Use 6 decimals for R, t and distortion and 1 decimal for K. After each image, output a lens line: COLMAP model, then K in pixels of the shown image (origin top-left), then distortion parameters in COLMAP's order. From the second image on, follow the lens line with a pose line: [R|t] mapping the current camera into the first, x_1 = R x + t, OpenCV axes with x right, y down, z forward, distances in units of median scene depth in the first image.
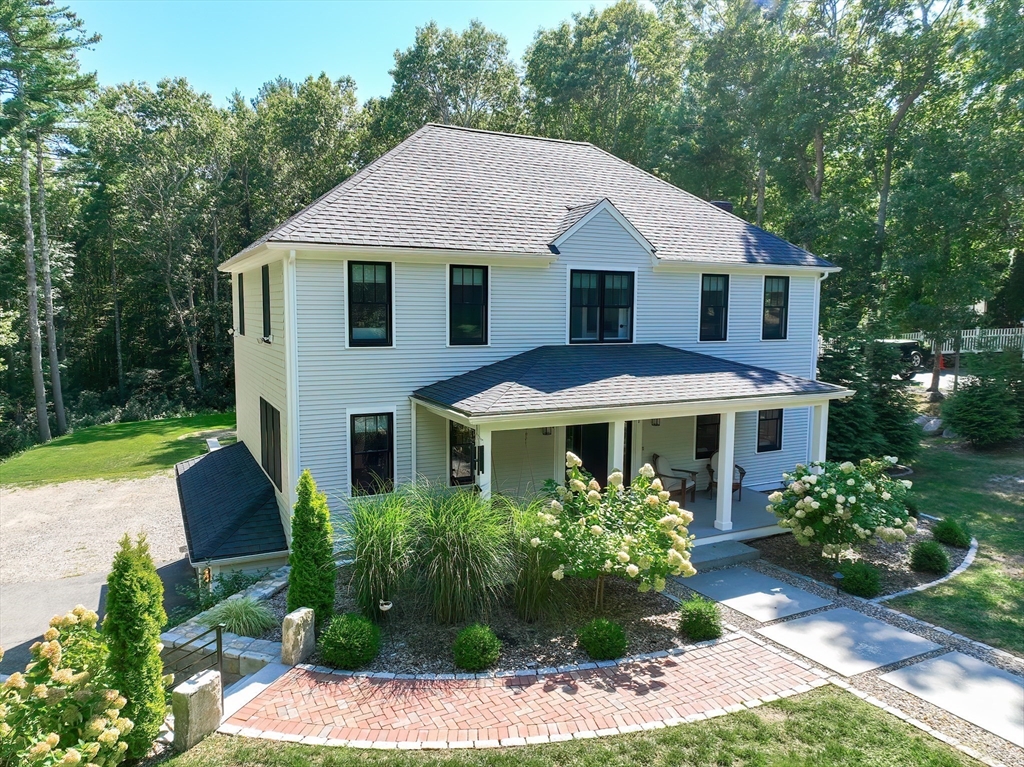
lens RADIAL K [[719.6, 0, 512.0], [0, 719.6, 383.5], [0, 0, 1]] dist [0.008048, 0.009269]
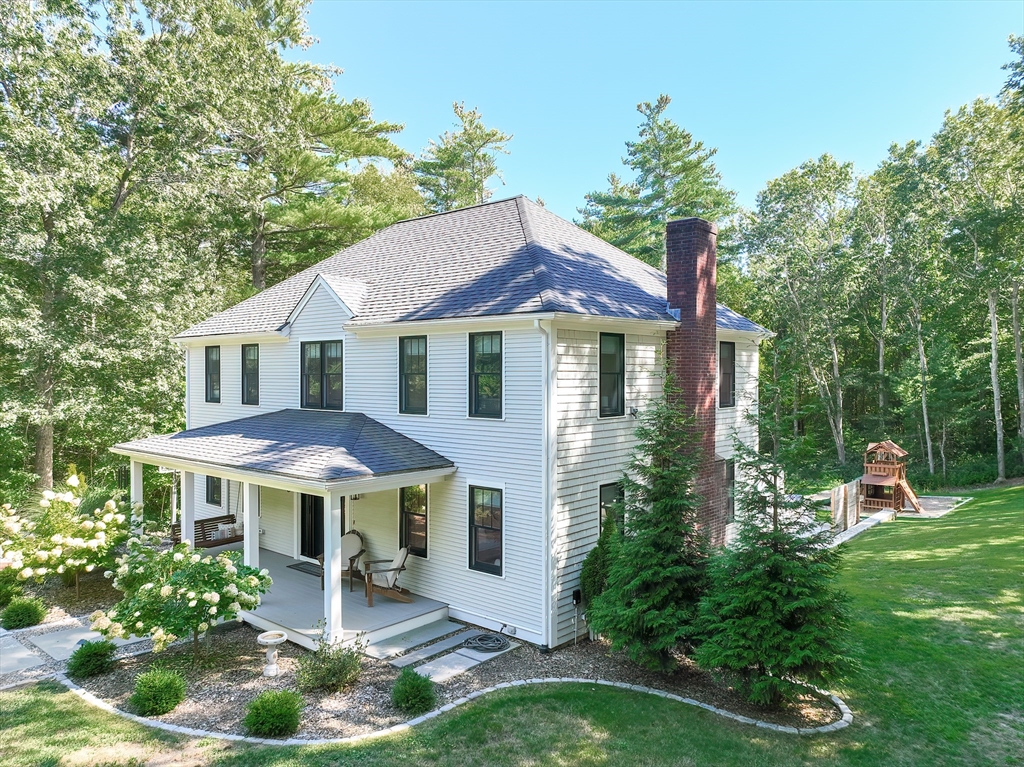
lens RADIAL K [[733.9, 0, 512.0], [0, 733.9, 383.5], [0, 0, 1]] dist [0.007572, 0.002659]
pose [[0.376076, 0.004978, -0.926575, 1.358531], [-0.096005, 0.994813, -0.033622, -0.093971], [0.921602, 0.101600, 0.374603, 0.948380]]
